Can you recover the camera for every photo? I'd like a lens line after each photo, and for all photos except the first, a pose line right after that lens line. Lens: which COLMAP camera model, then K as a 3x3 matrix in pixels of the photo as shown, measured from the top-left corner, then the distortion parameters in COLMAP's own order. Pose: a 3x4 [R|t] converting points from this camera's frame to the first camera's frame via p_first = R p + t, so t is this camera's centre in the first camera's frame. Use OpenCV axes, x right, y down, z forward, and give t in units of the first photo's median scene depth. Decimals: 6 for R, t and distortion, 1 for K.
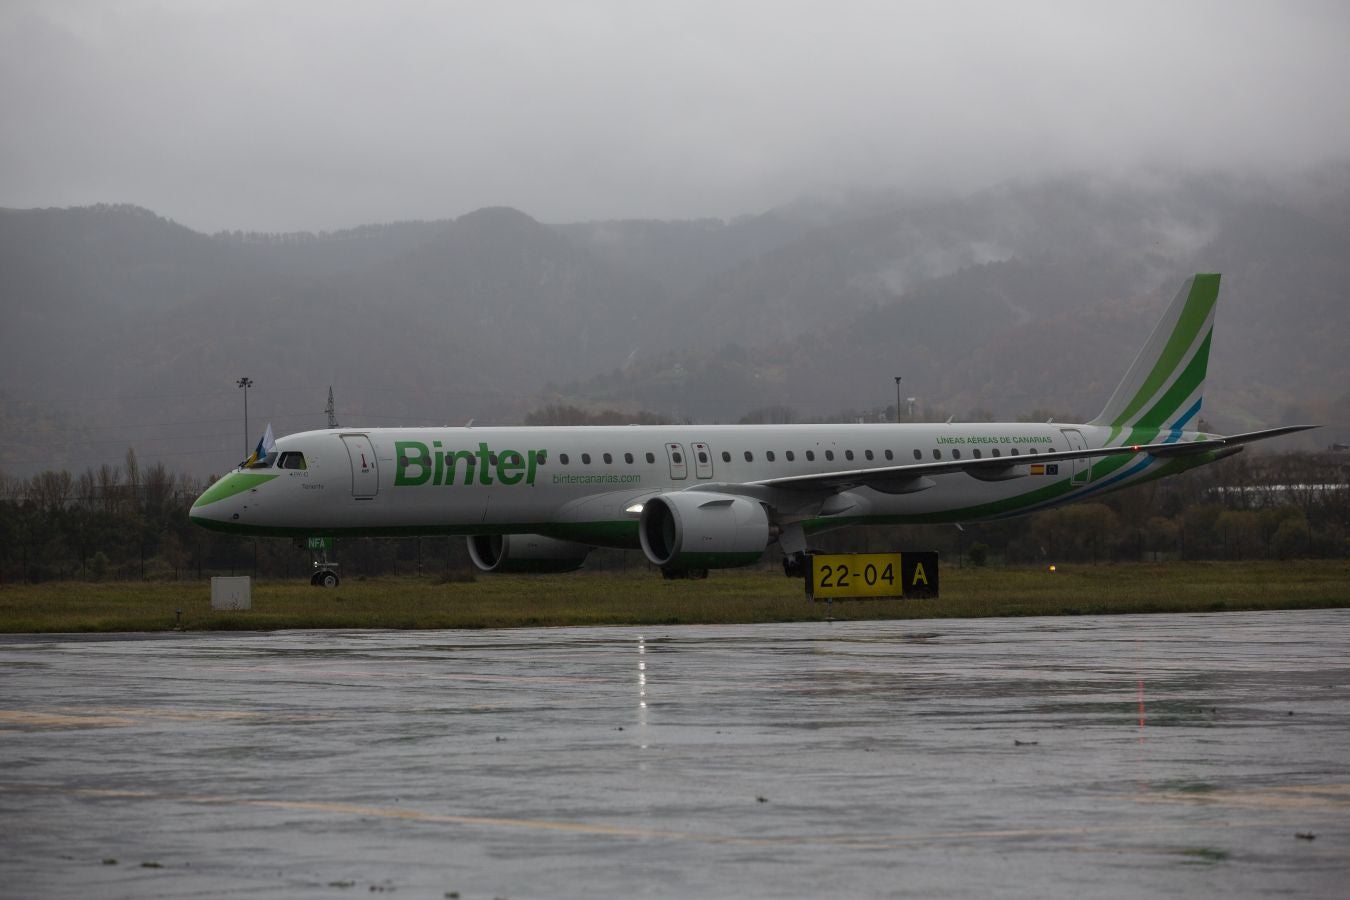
lens RADIAL K [[3638.6, 0, 675.0], [0, 3638.6, 450.0], [0, 0, 1]] dist [-1.226927, -0.048067]
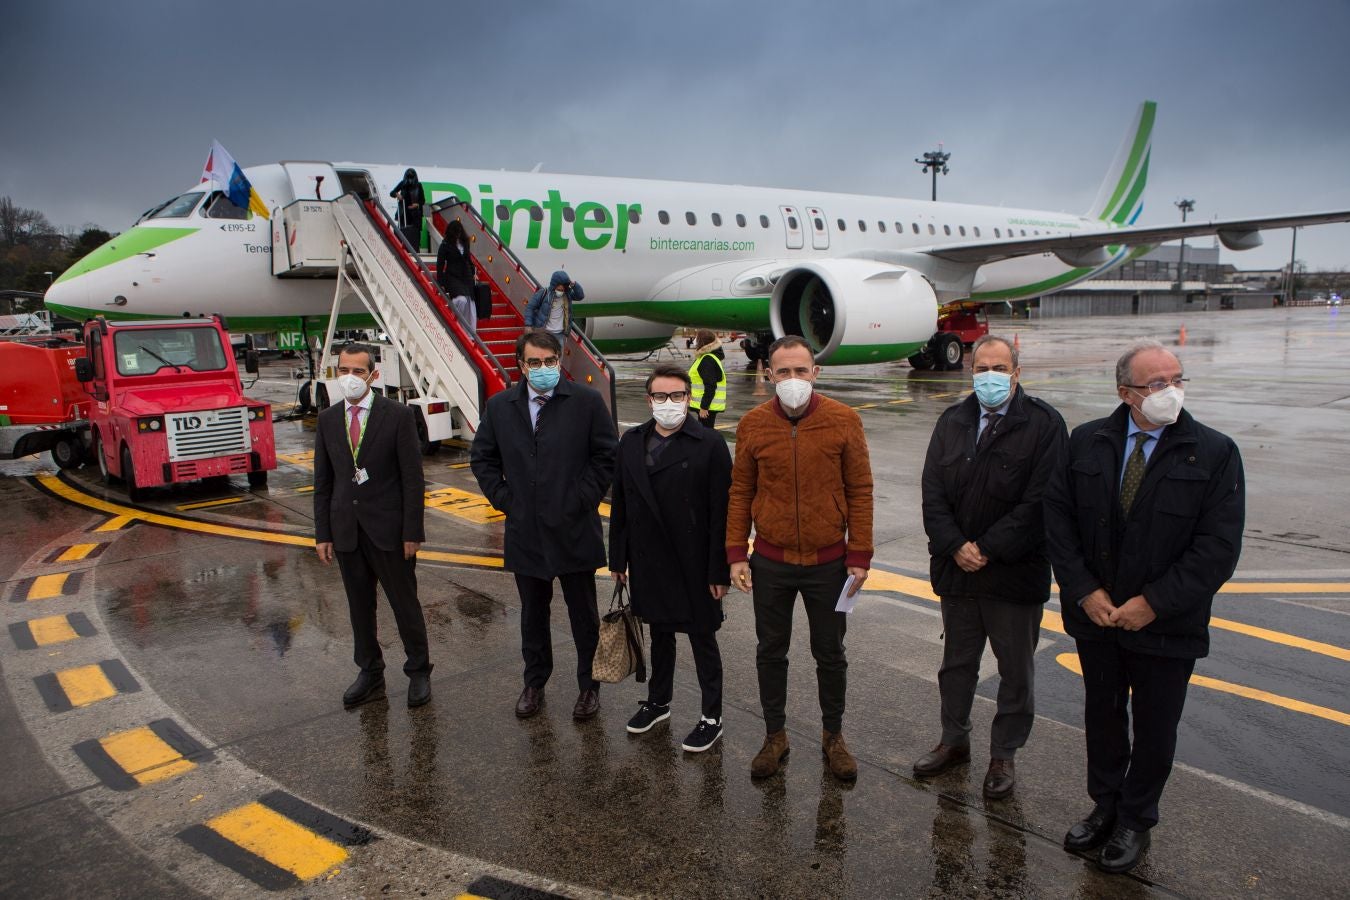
lens RADIAL K [[922.8, 0, 684.1], [0, 922.8, 445.3], [0, 0, 1]] dist [-0.103555, 0.073811]
pose [[0.998940, -0.008300, 0.045285, -0.035638], [-0.000054, 0.983404, 0.181428, 0.014751], [-0.046039, -0.181238, 0.982361, 0.807725]]
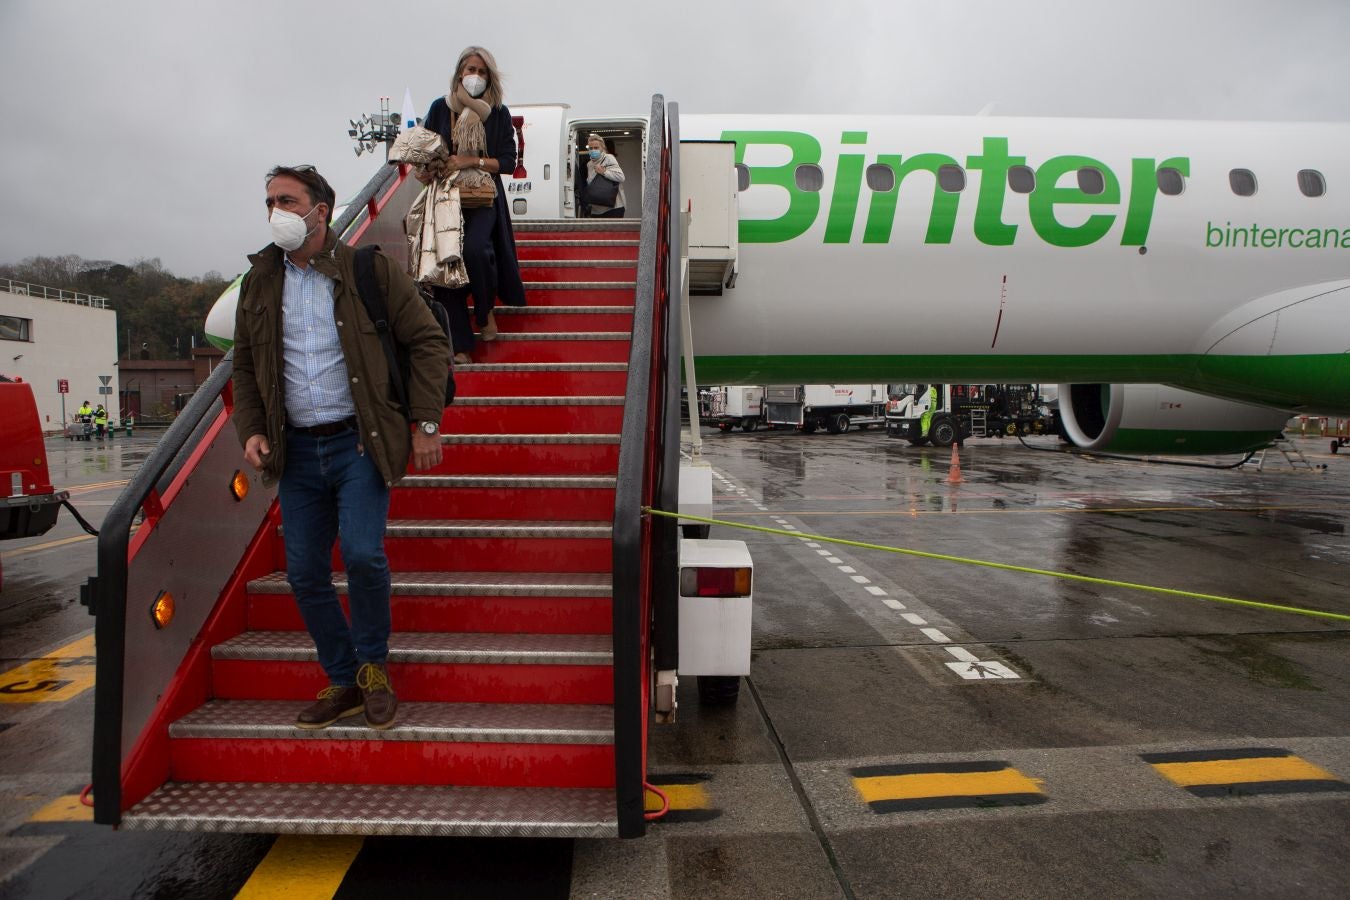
lens RADIAL K [[922.8, 0, 684.1], [0, 922.8, 445.3], [0, 0, 1]] dist [-0.103555, 0.073811]
pose [[0.823591, 0.053913, -0.564615, -0.024715], [-0.003100, 0.995885, 0.090572, 0.021419], [0.567175, -0.072844, 0.820370, 0.897365]]
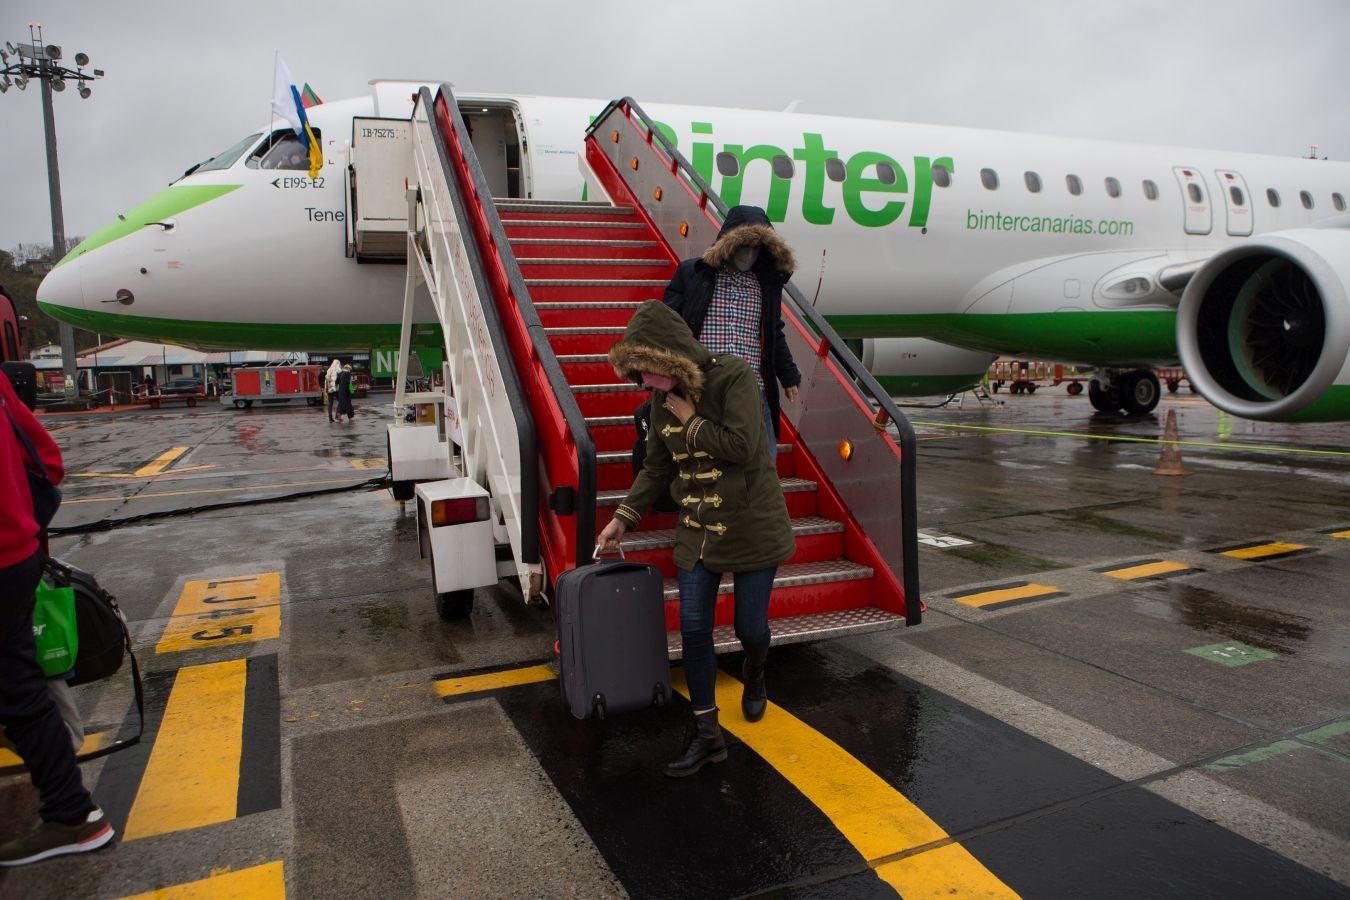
lens RADIAL K [[922.8, 0, 684.1], [0, 922.8, 445.3], [0, 0, 1]] dist [-0.103555, 0.073811]
pose [[0.966715, 0.024949, -0.254635, -0.038402], [0.009115, 0.991244, 0.131727, 0.021320], [0.255692, -0.129663, 0.958024, 0.877618]]
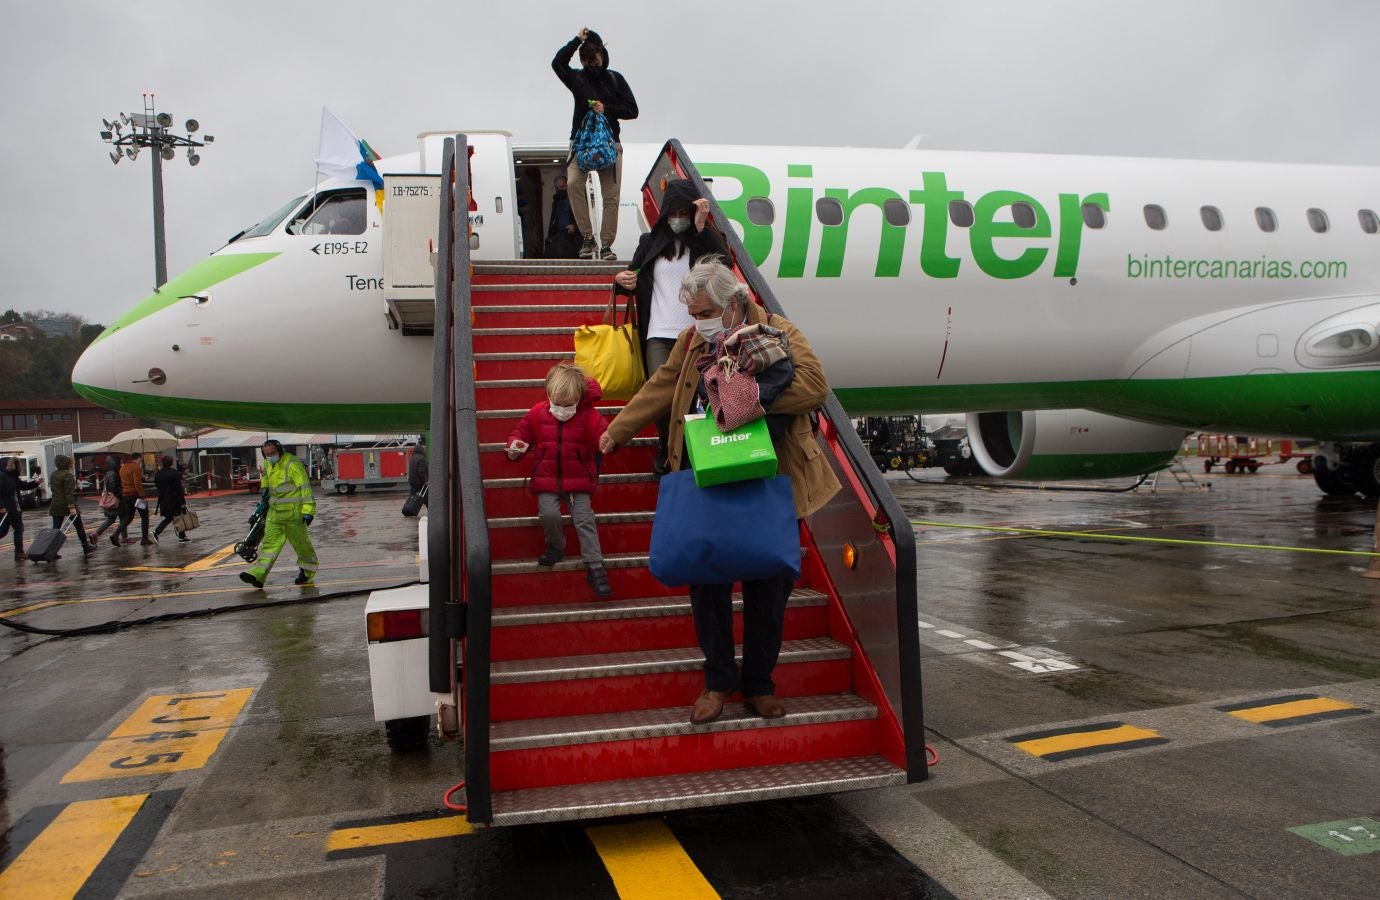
lens RADIAL K [[1060.9, 0, 718.8], [0, 1060.9, 459.7], [0, 0, 1]] dist [-0.103770, 0.093994]
pose [[0.925269, -0.000483, -0.379311, -0.031736], [0.024857, 0.997927, 0.059365, 0.021155], [0.378496, -0.064357, 0.923363, 0.882157]]
